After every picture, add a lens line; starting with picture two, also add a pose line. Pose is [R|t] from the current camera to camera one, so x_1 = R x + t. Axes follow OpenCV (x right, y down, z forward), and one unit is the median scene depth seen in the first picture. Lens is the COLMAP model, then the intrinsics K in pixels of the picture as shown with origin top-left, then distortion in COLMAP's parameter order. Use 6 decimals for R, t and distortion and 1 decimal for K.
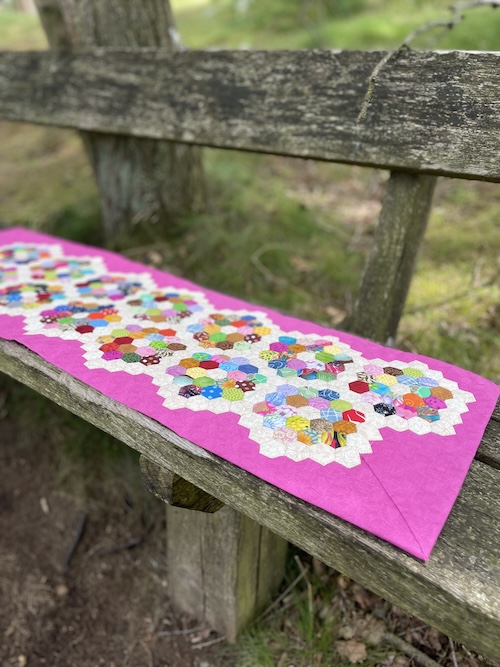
lens RADIAL K [[516.9, 0, 250.0], [0, 516.9, 333.5], [0, 0, 1]] dist [0.098284, -0.162448]
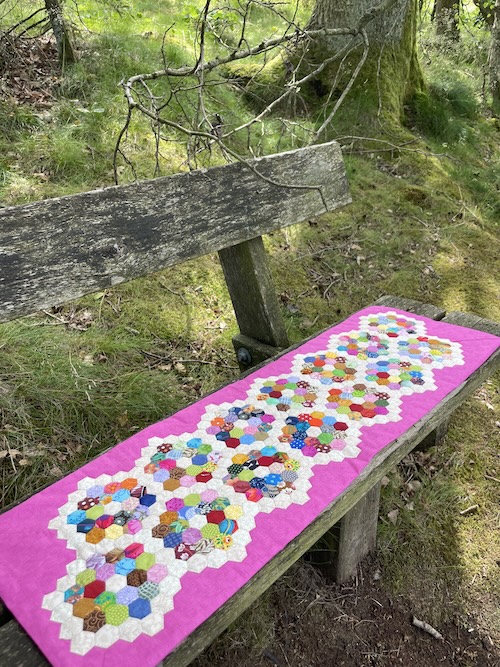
lens RADIAL K [[516.9, 0, 250.0], [0, 516.9, 333.5], [0, 0, 1]] dist [0.098284, -0.162448]
pose [[0.133999, -0.481300, 0.866253, -1.162418], [0.471453, 0.799838, 0.371471, -0.659346], [-0.871651, 0.358621, 0.334088, 0.630895]]
